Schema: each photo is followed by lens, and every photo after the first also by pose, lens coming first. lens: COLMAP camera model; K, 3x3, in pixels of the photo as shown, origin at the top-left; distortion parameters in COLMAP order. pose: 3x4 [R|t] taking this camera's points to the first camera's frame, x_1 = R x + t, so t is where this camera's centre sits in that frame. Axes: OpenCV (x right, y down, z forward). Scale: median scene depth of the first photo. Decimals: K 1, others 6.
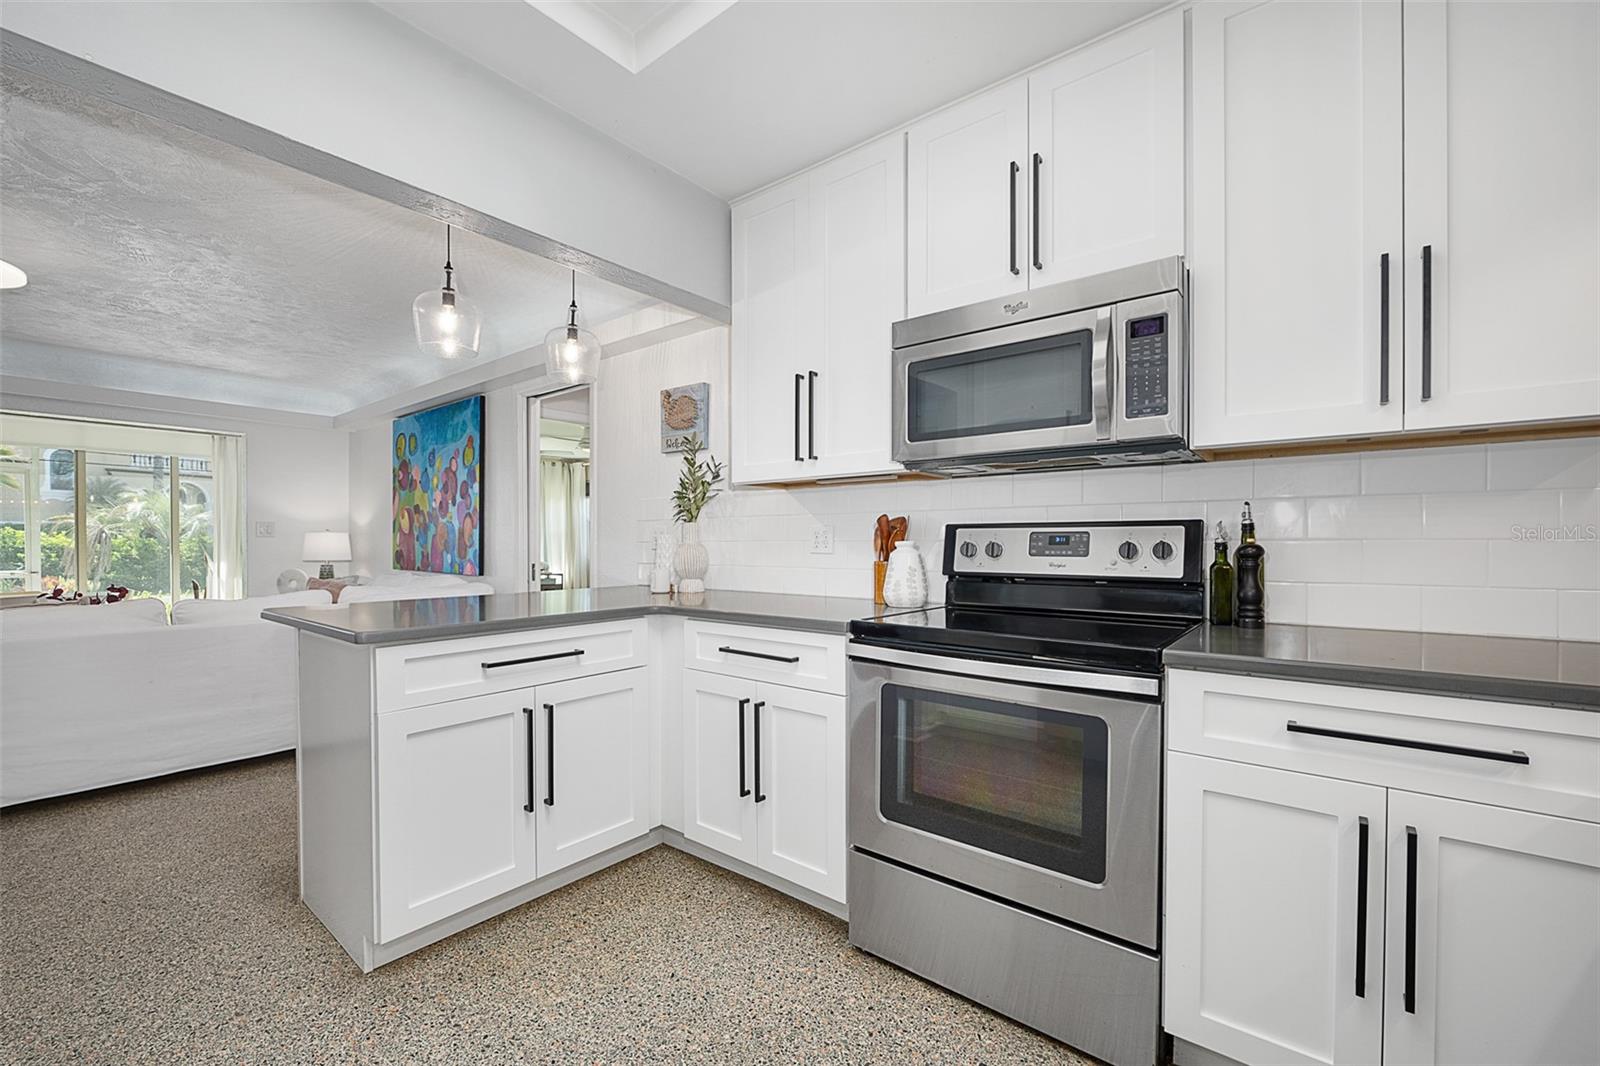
lens RADIAL K [[650.5, 0, 797.1], [0, 650.5, 552.9], [0, 0, 1]] dist [0.000163, -0.000010]
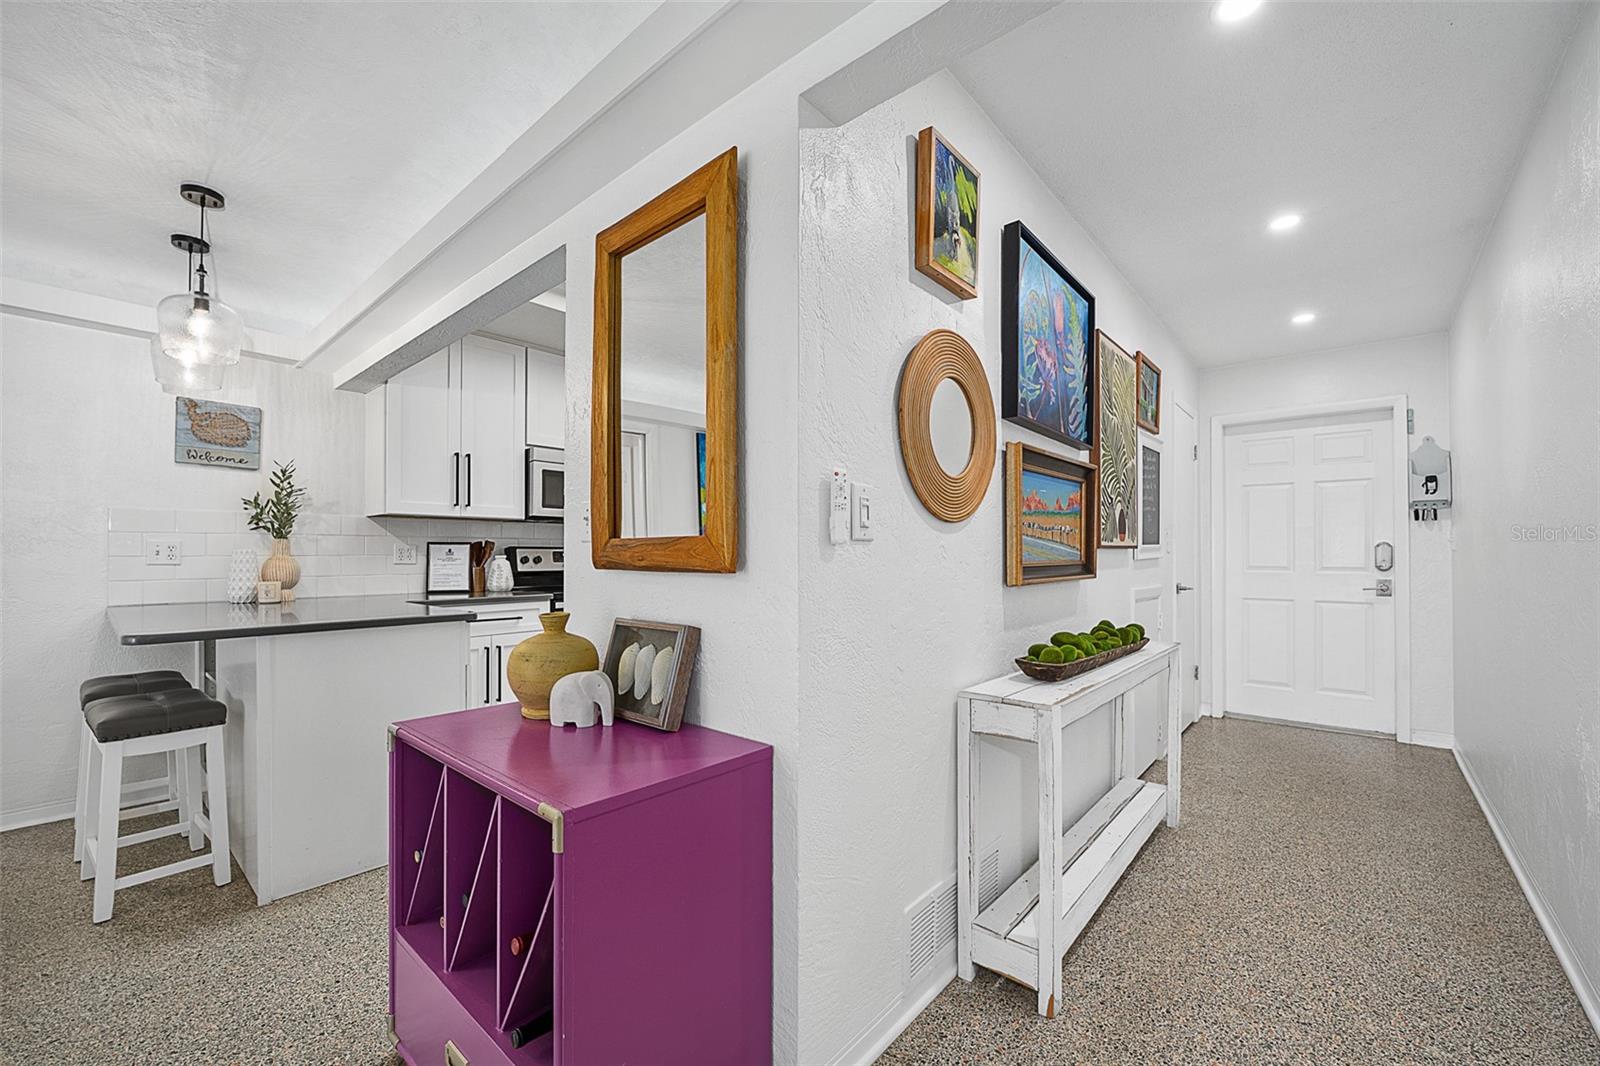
lens RADIAL K [[650.5, 0, 797.1], [0, 650.5, 552.9], [0, 0, 1]] dist [0.000163, -0.000010]
pose [[0.037674, 0.003664, 0.999283, -1.462128], [0.016890, 0.999848, -0.004303, -0.003153], [-0.999147, 0.017040, 0.037606, 0.090488]]
